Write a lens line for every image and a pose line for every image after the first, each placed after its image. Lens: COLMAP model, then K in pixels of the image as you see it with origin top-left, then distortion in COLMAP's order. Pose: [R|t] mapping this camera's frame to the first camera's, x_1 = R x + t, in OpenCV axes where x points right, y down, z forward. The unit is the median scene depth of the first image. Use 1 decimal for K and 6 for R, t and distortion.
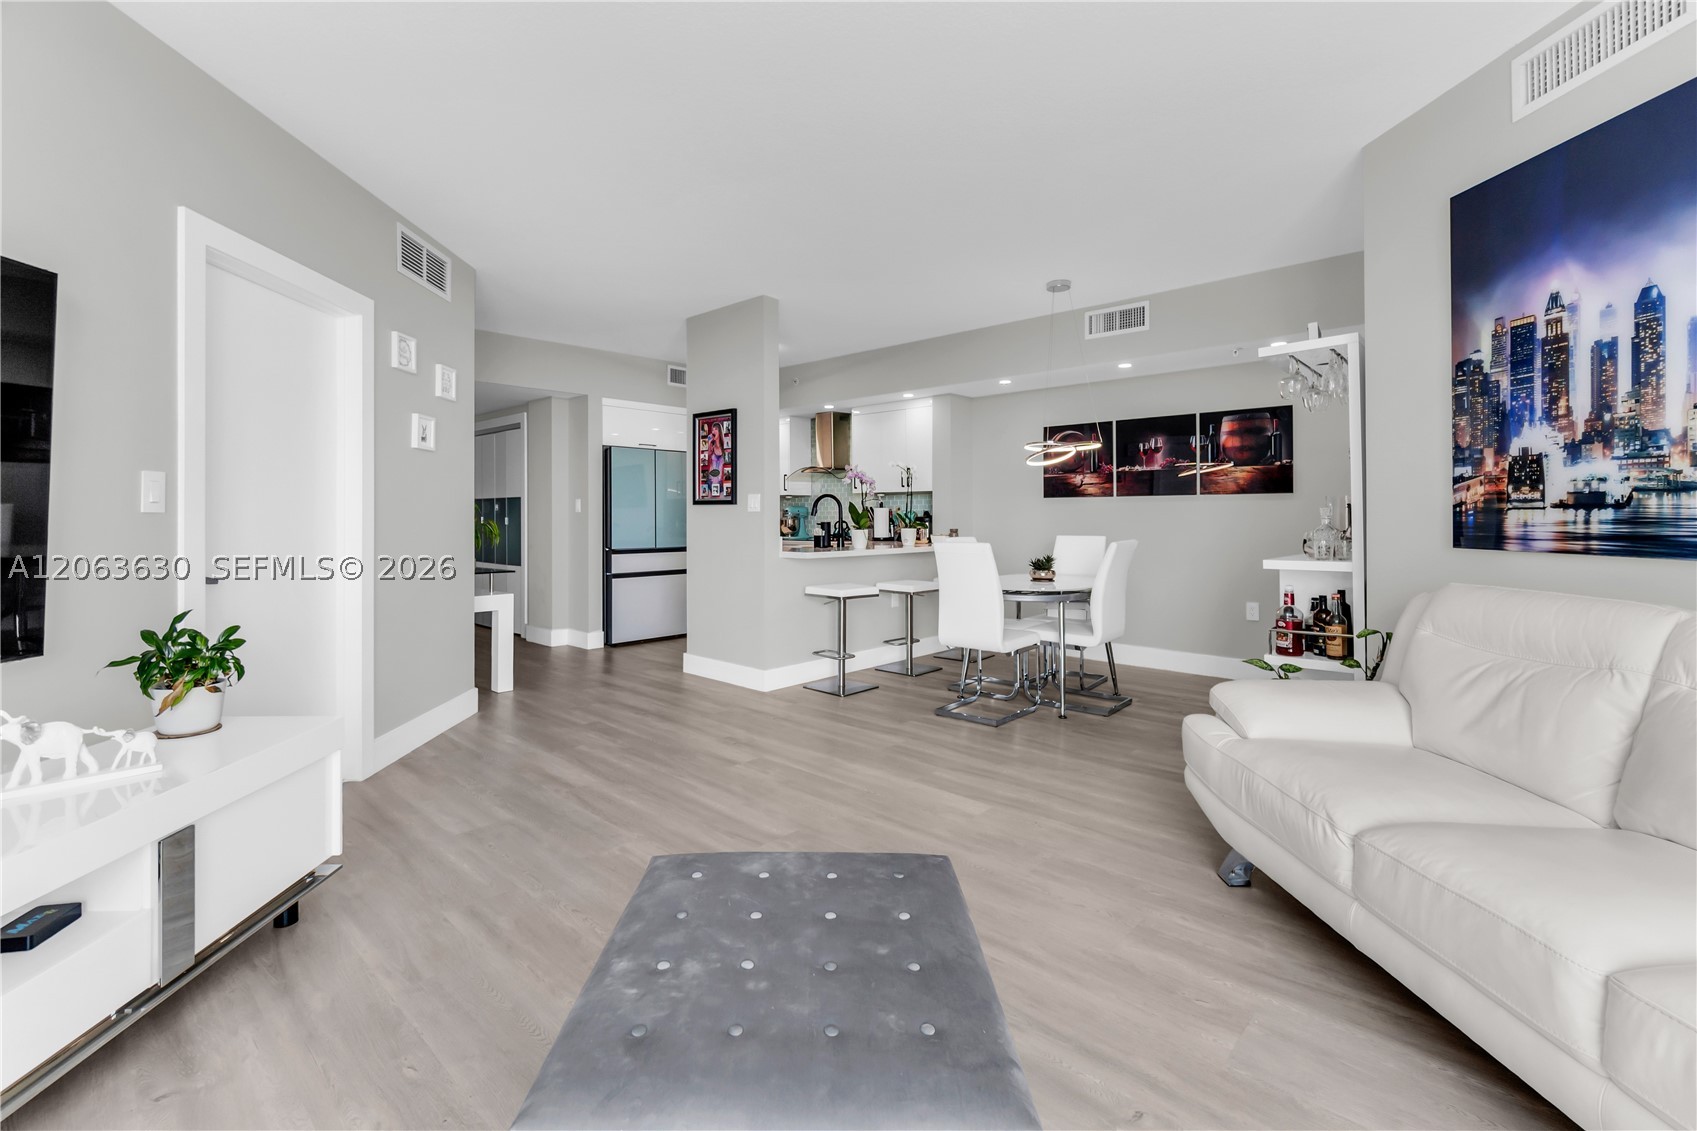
lens RADIAL K [[750.2, 0, 838.0], [0, 750.2, 508.5], [0, 0, 1]] dist [0.003567, -0.001387]
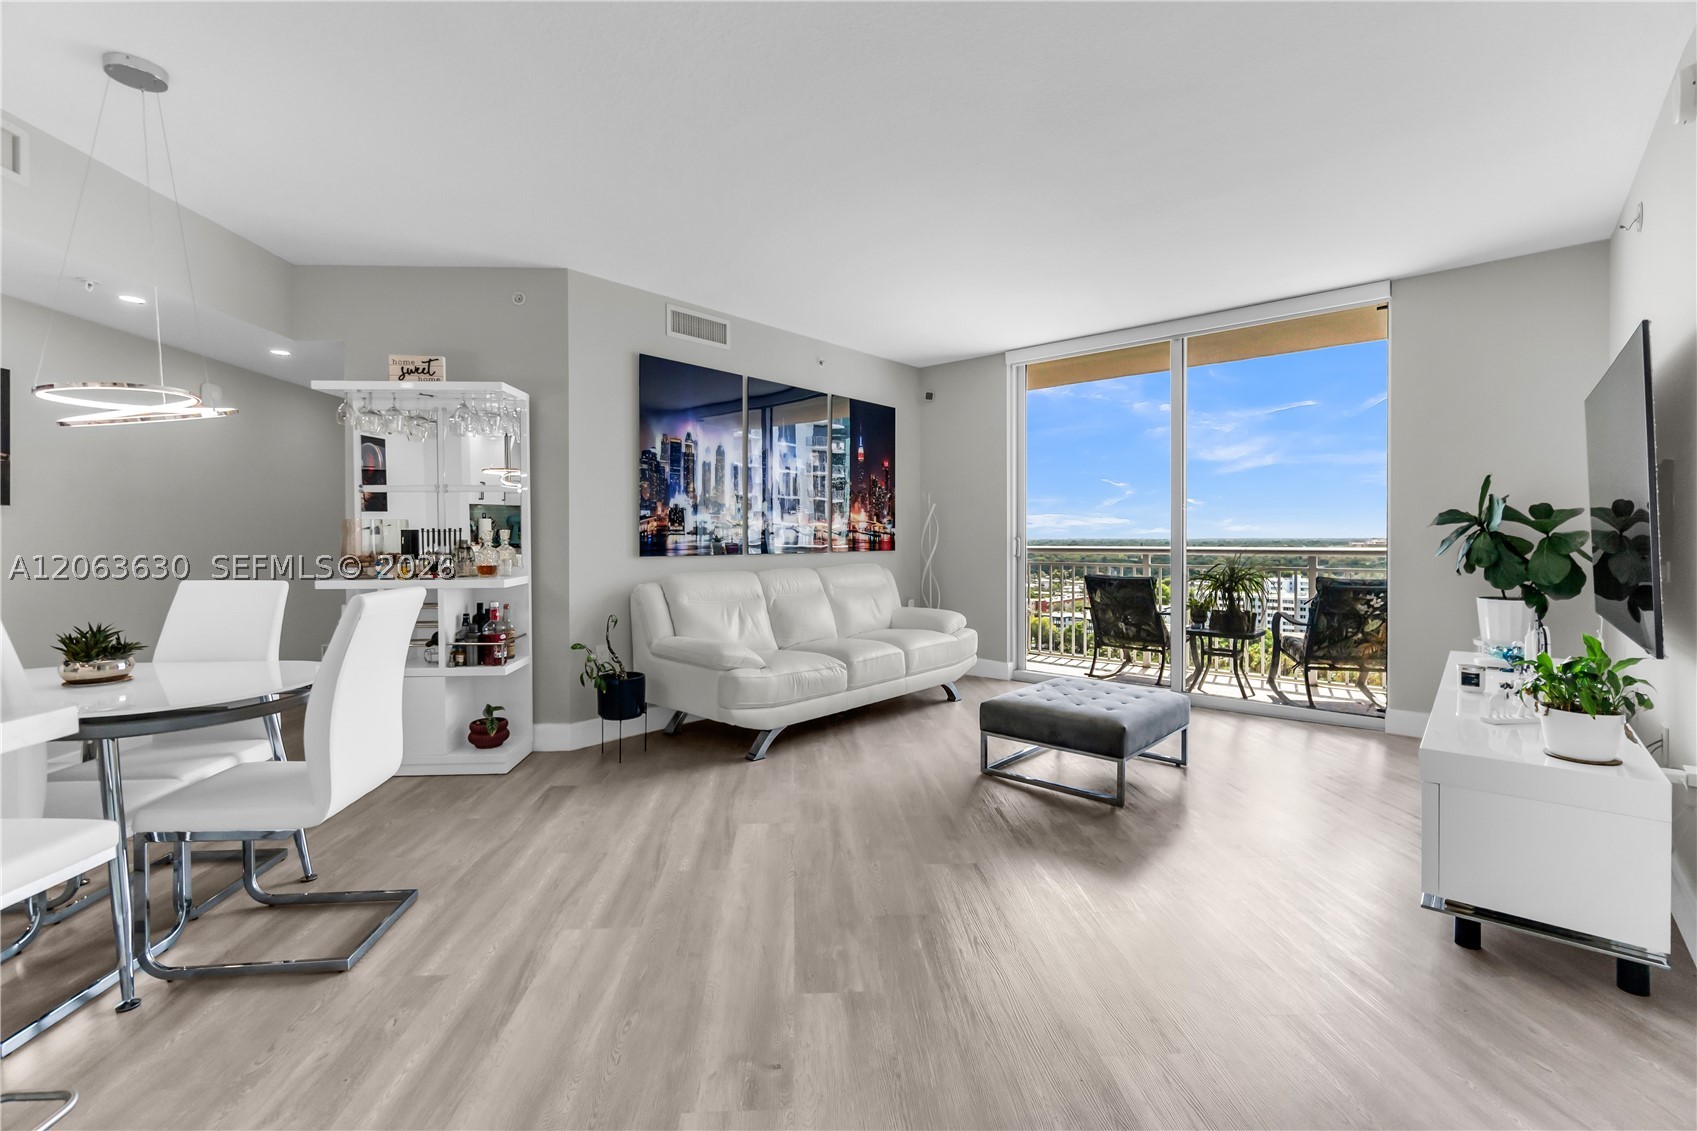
lens RADIAL K [[750.2, 0, 827.1], [0, 750.2, 530.1], [0, 0, 1]] dist [0.003567, -0.001387]
pose [[-0.713135, 0.010654, 0.700946, -0.404826], [-0.003278, 0.999823, -0.018533, 0.012465], [-0.701019, -0.015514, -0.712973, 1.127820]]
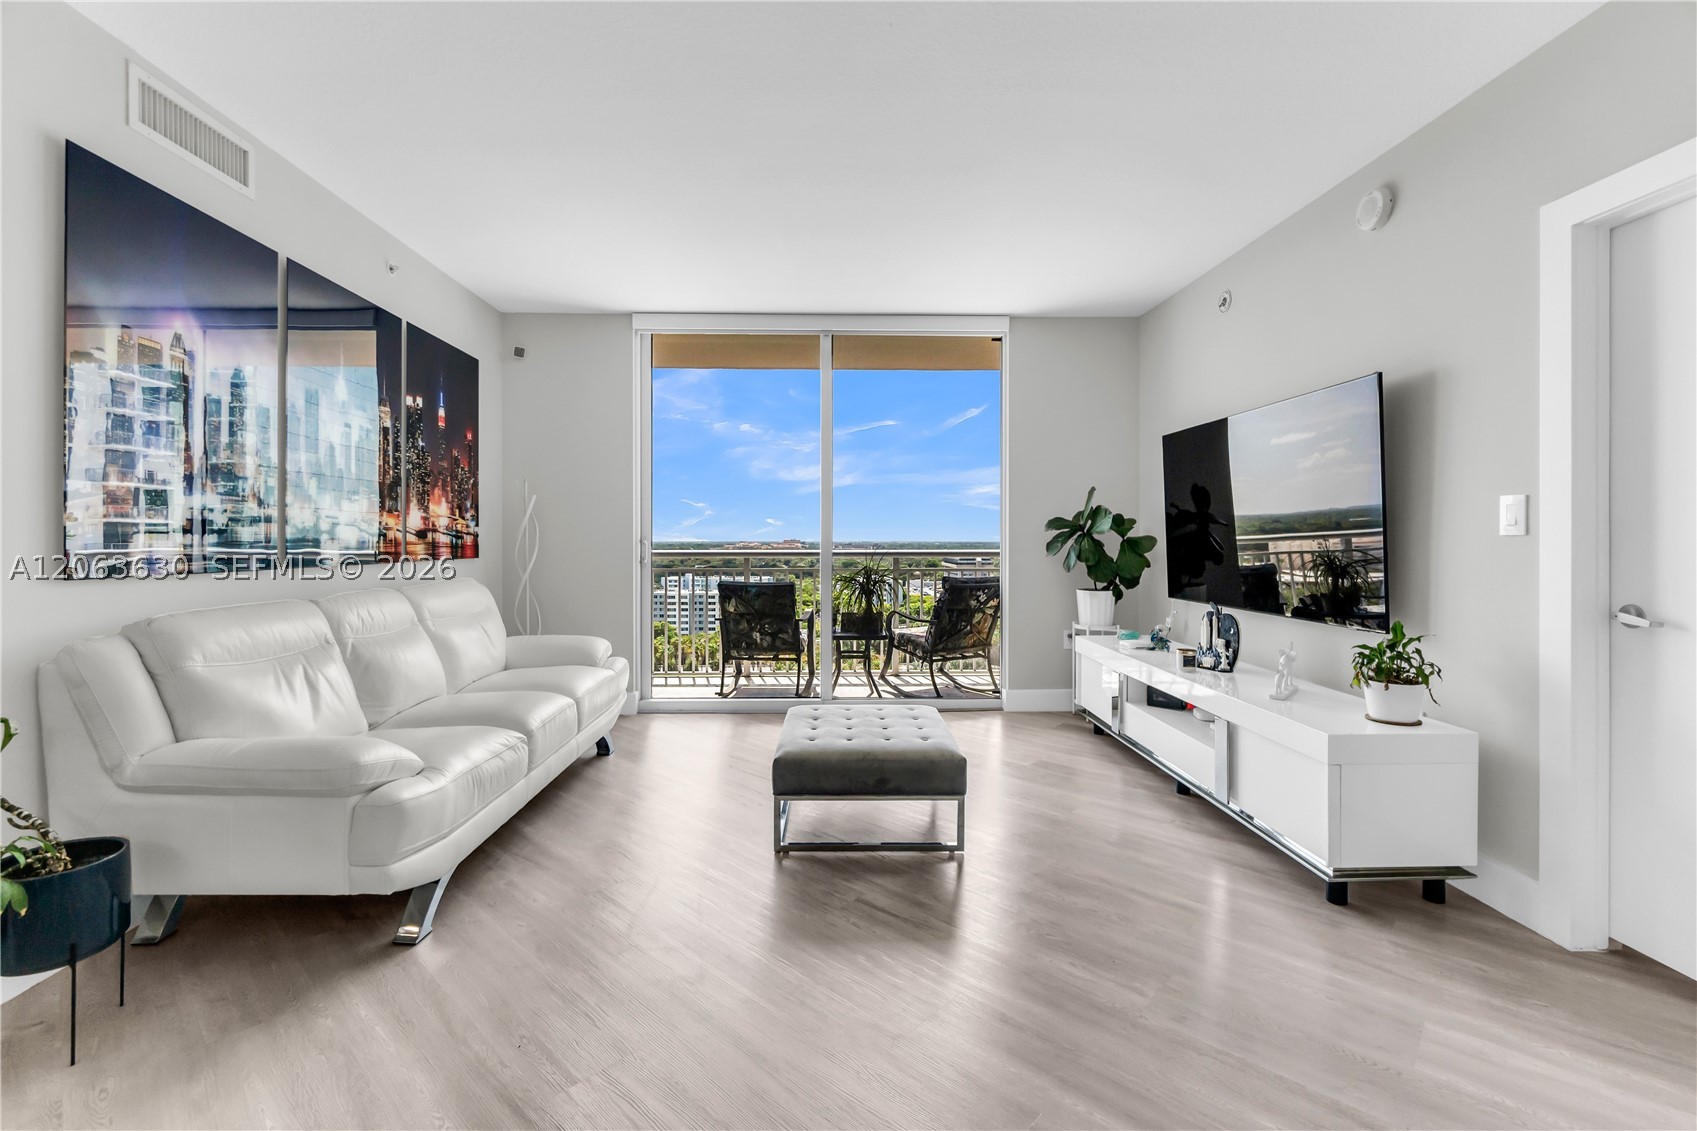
lens RADIAL K [[750.2, 0, 827.3], [0, 750.2, 533.6], [0, 0, 1]] dist [0.003567, -0.001387]
pose [[-0.999853, 0.001859, 0.017026, 0.002027], [0.001548, 0.999831, -0.018310, 0.011031], [-0.017058, -0.018281, -0.999687, 1.041859]]
